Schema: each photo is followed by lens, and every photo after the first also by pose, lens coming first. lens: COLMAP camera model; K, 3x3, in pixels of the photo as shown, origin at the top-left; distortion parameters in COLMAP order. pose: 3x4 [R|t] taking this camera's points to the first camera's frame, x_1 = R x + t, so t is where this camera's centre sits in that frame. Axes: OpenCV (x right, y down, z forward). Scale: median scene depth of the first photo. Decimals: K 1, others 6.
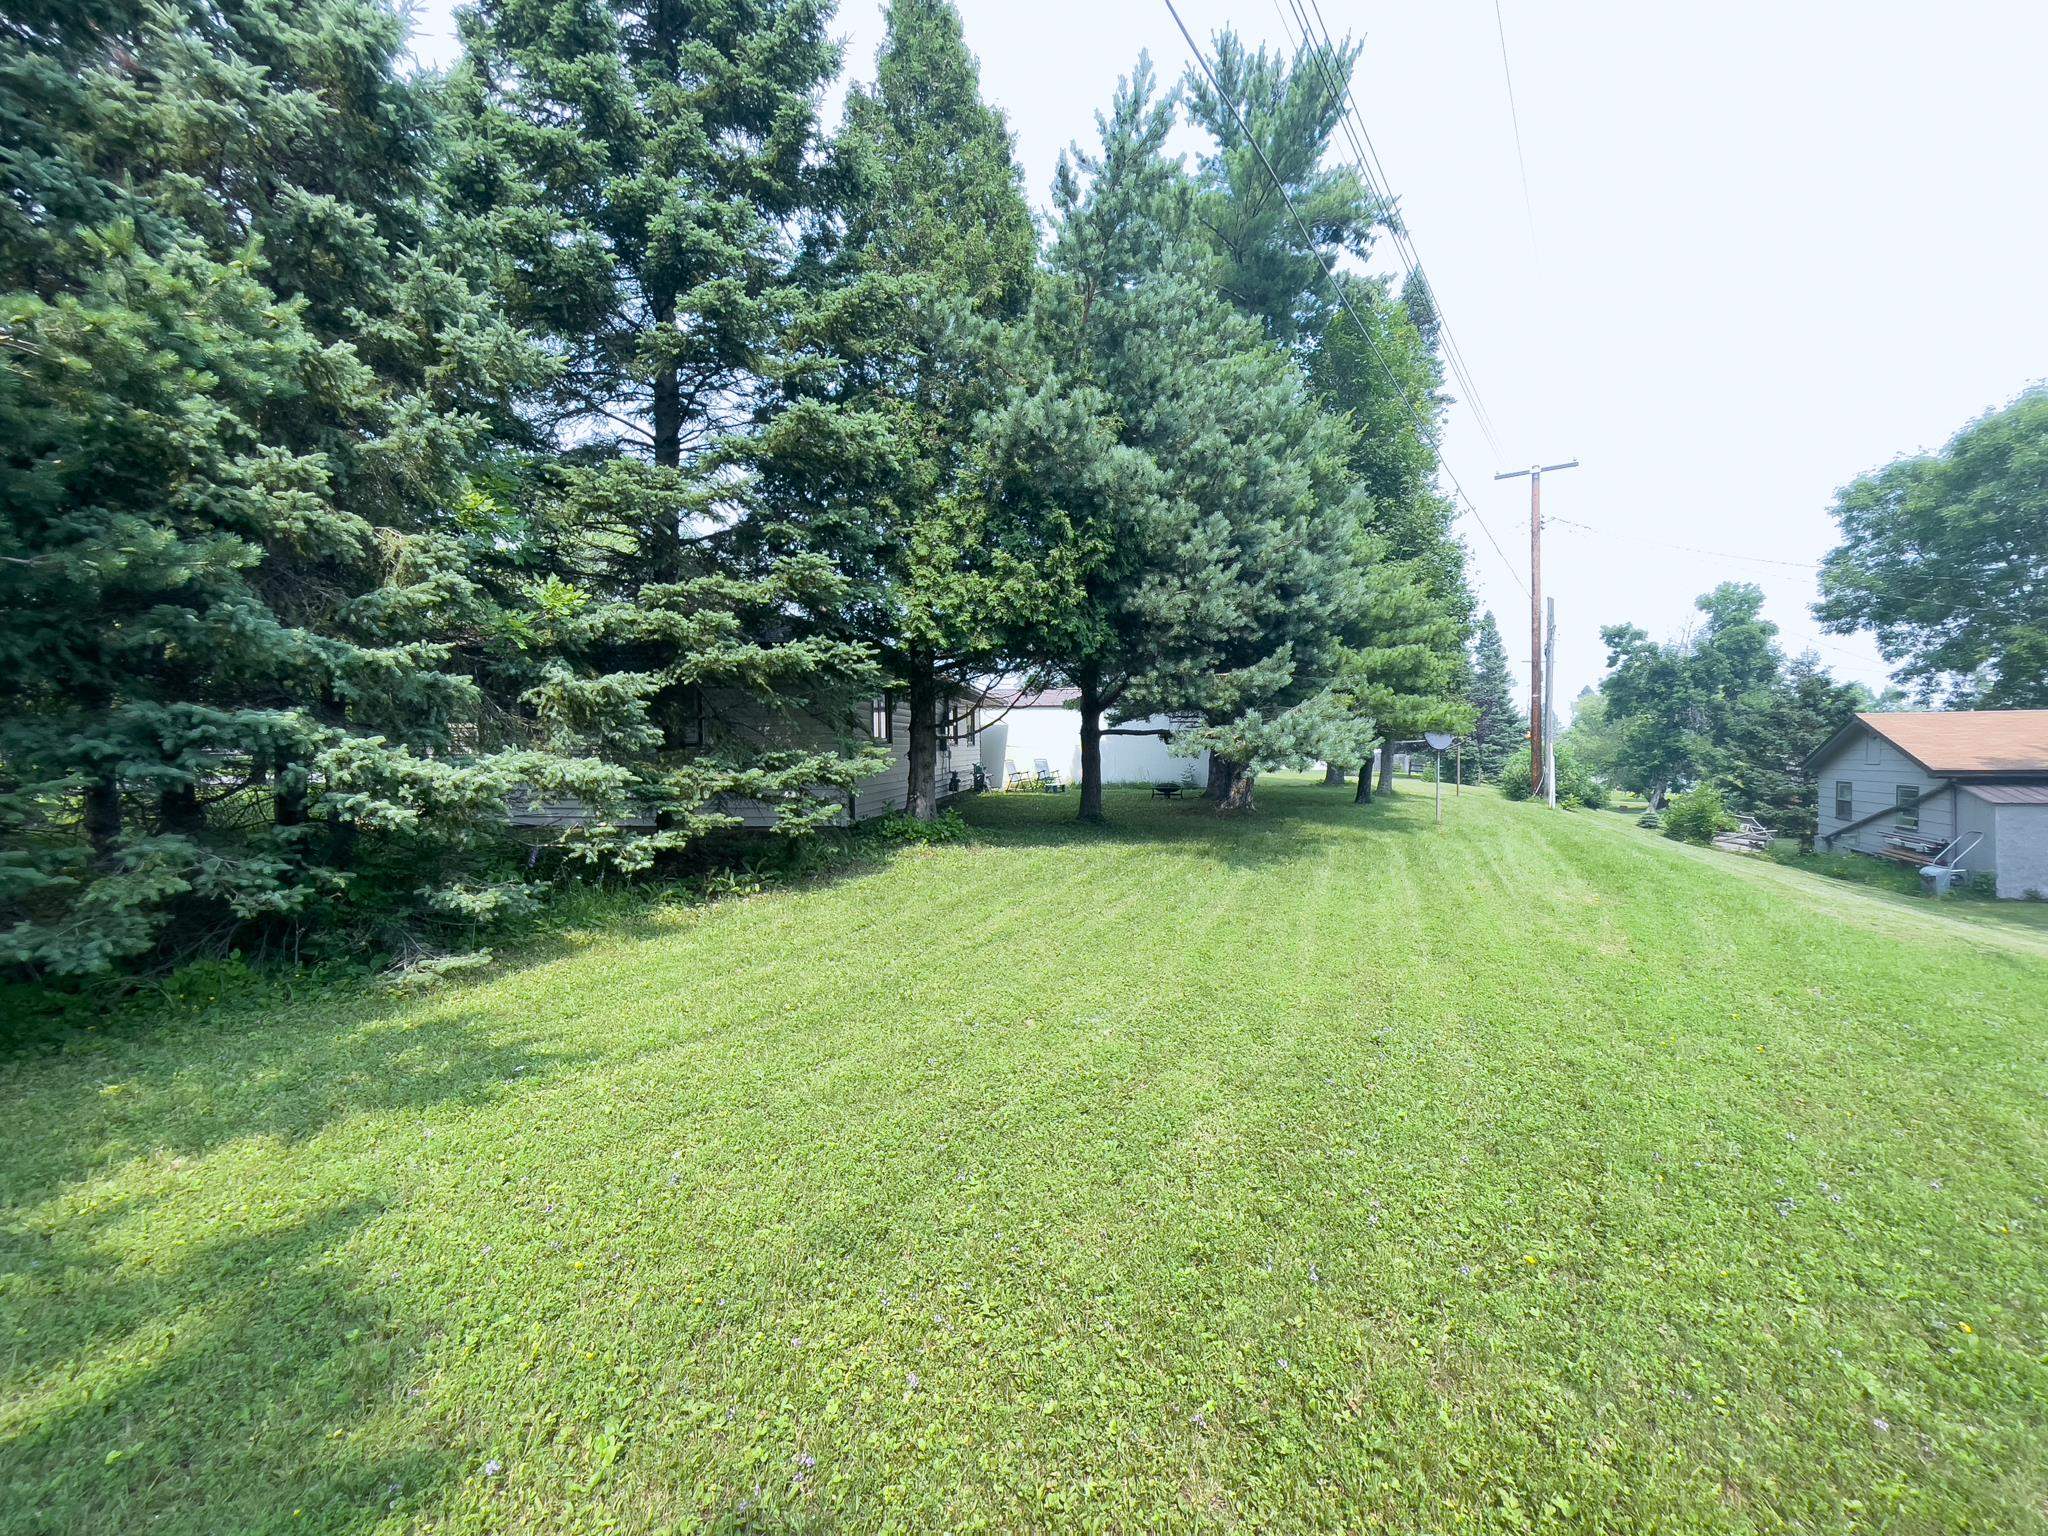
lens RADIAL K [[832.4, 0, 1024.9], [0, 832.4, 771.2], [0, 0, 1]] dist [-0.010502, 0.003663]
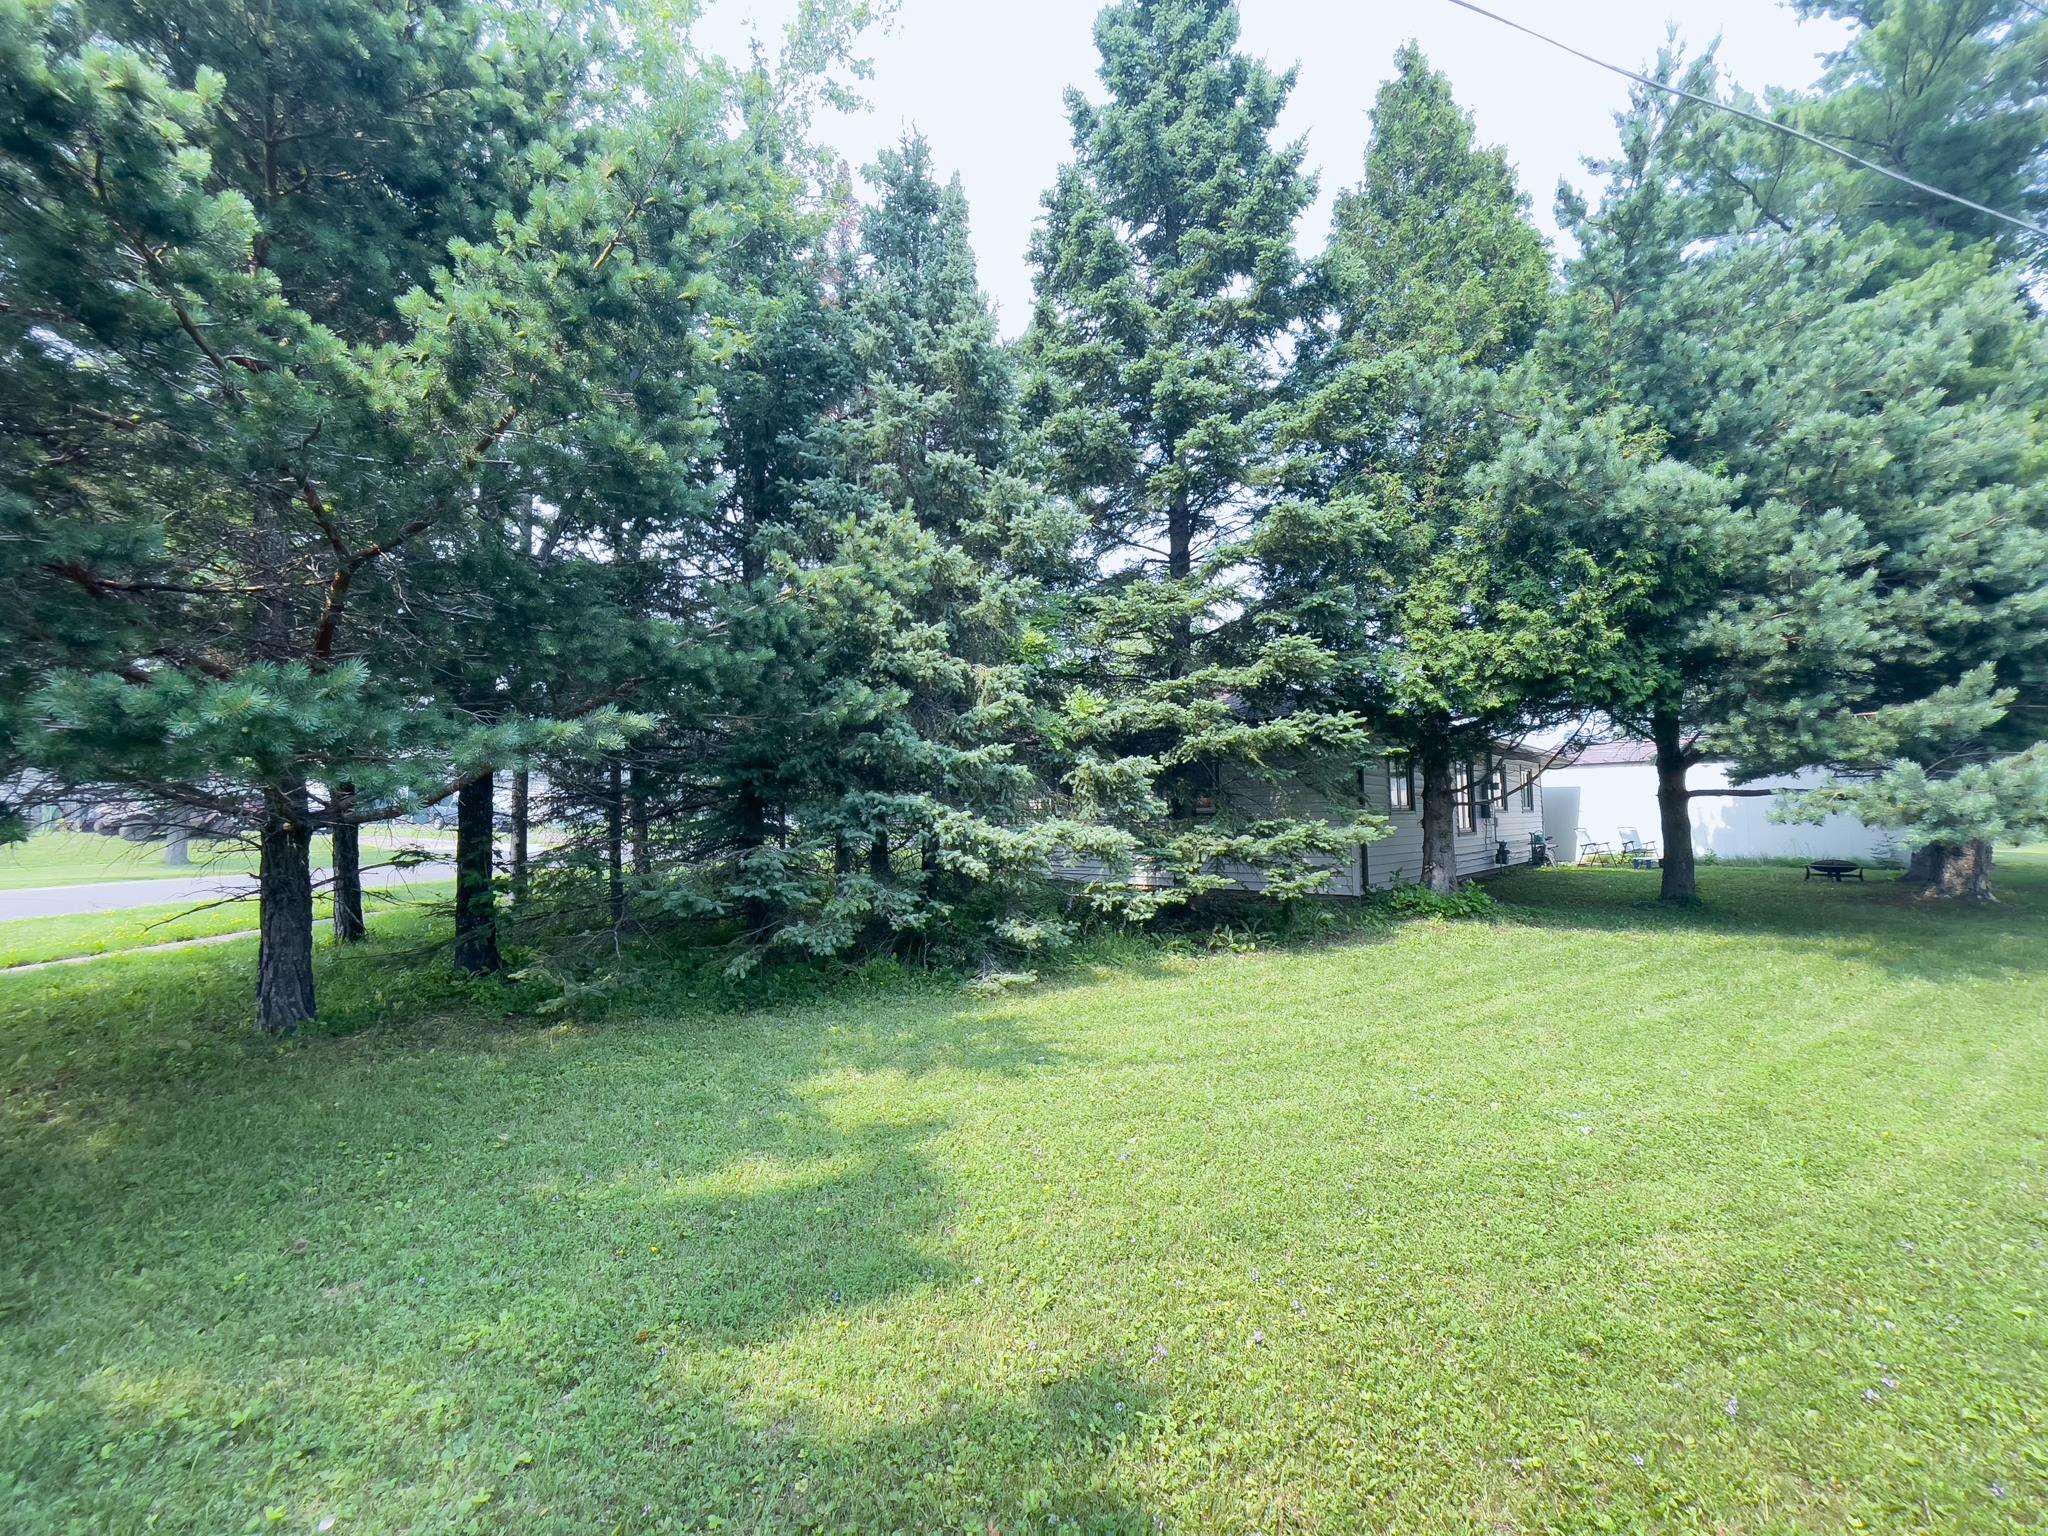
lens RADIAL K [[832.4, 0, 1030.0], [0, 832.4, 781.1], [0, 0, 1]] dist [-0.010502, 0.003663]
pose [[0.808993, -0.033336, -0.586872, 0.096938], [-0.008286, 0.997645, -0.068091, 0.001936], [0.587760, 0.059948, 0.806812, -0.065745]]
